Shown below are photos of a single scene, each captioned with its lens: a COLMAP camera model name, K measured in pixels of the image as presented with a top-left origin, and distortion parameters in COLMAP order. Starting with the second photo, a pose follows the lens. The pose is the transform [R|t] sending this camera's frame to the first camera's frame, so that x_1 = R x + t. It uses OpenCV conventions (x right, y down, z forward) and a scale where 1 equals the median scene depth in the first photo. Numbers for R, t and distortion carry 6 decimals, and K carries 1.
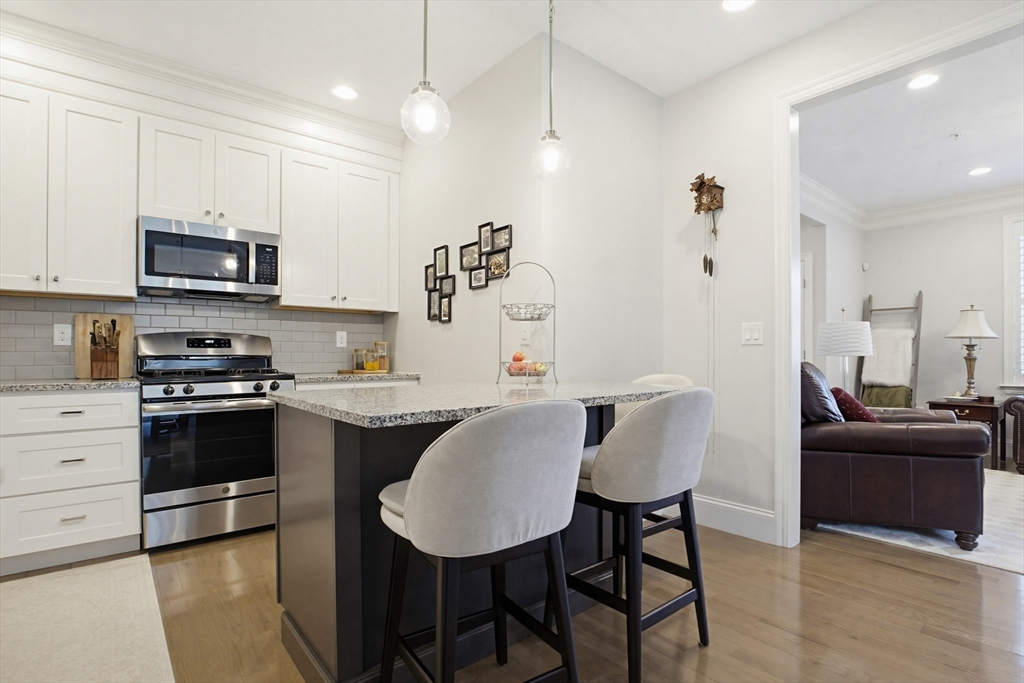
lens RADIAL K [[502.9, 0, 504.8], [0, 502.9, 360.0], [0, 0, 1]] dist [-0.002349, 0.000362]
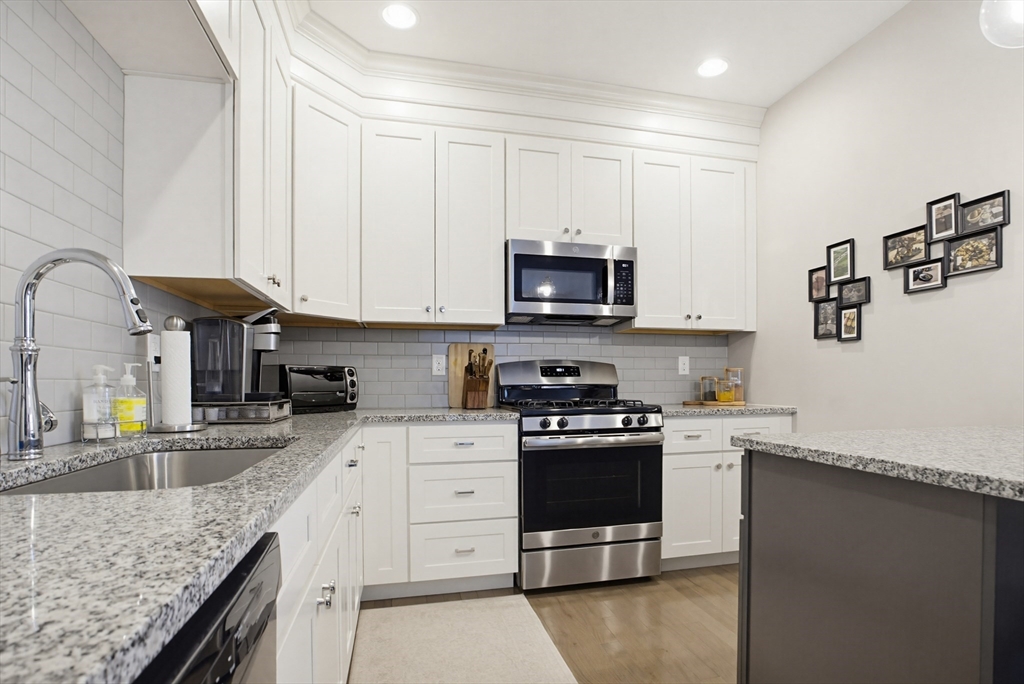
lens RADIAL K [[519.3, 0, 527.7], [0, 519.3, 390.6], [0, 0, 1]] dist [-0.002302, 0.000187]
pose [[0.912936, 0.004371, -0.408080, -0.264429], [-0.001557, 0.999973, 0.007228, -0.005427], [0.408100, -0.005964, 0.912918, 0.096707]]
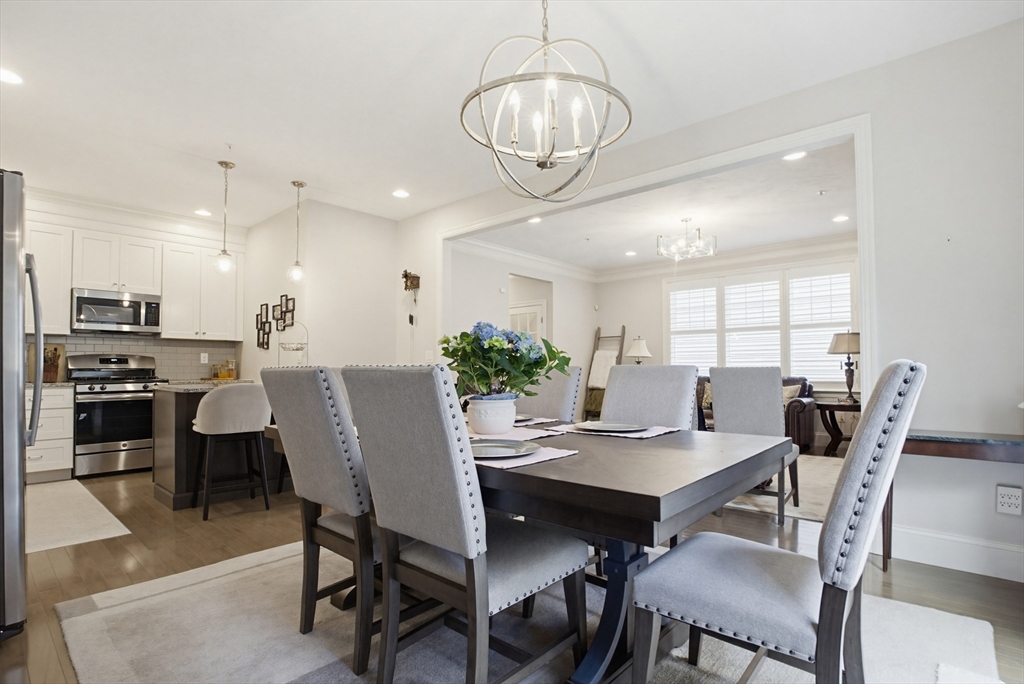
lens RADIAL K [[495.2, 0, 480.1], [0, 495.2, 360.9], [0, 0, 1]] dist [0.000620, 0.000063]
pose [[0.991339, 0.000555, 0.131330, 0.413295], [0.002929, 0.999649, -0.026334, 0.012592], [-0.131298, 0.026490, 0.990989, -0.815994]]
